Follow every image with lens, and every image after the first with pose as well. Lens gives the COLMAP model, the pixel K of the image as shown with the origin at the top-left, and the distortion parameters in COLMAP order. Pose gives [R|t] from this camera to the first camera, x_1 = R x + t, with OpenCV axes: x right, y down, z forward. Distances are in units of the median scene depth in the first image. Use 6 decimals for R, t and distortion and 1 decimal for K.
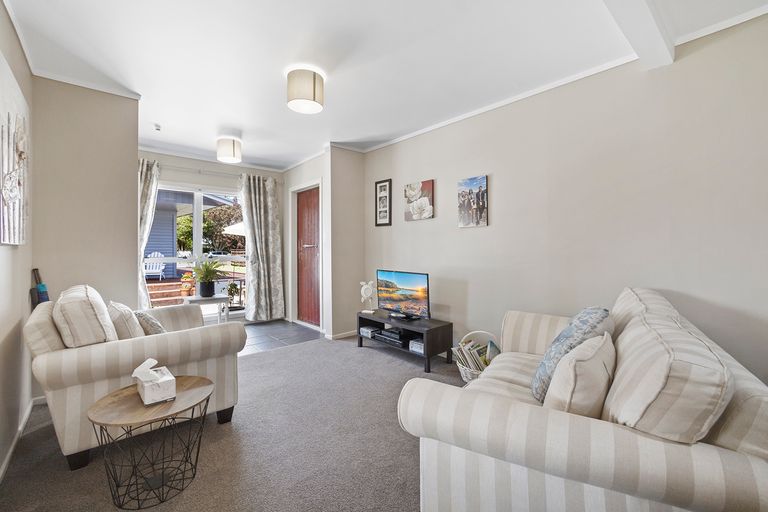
lens RADIAL K [[328.7, 0, 389.0], [0, 328.7, 255.4], [0, 0, 1]] dist [-0.001295, -0.000072]
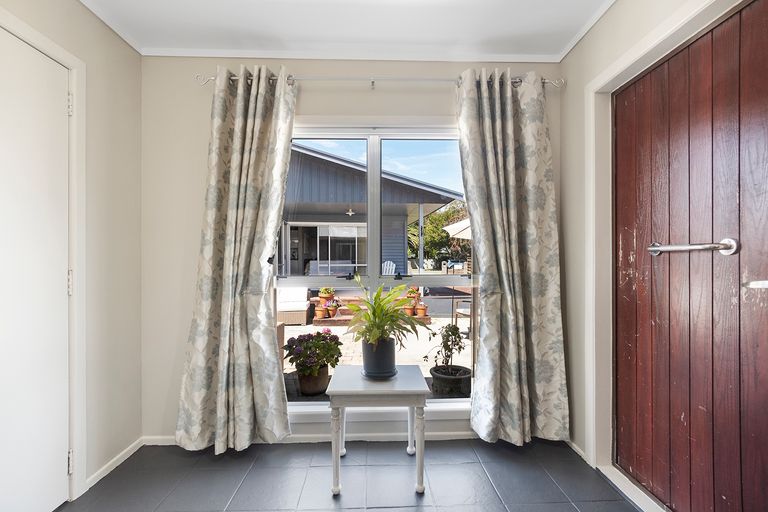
lens RADIAL K [[328.7, 0, 389.0], [0, 328.7, 255.4], [0, 0, 1]] dist [-0.001295, -0.000072]
pose [[0.773225, -0.010806, -0.634040, -0.248263], [-0.004221, 0.999745, -0.022186, -0.014215], [0.634118, 0.019831, 0.772982, 0.601963]]
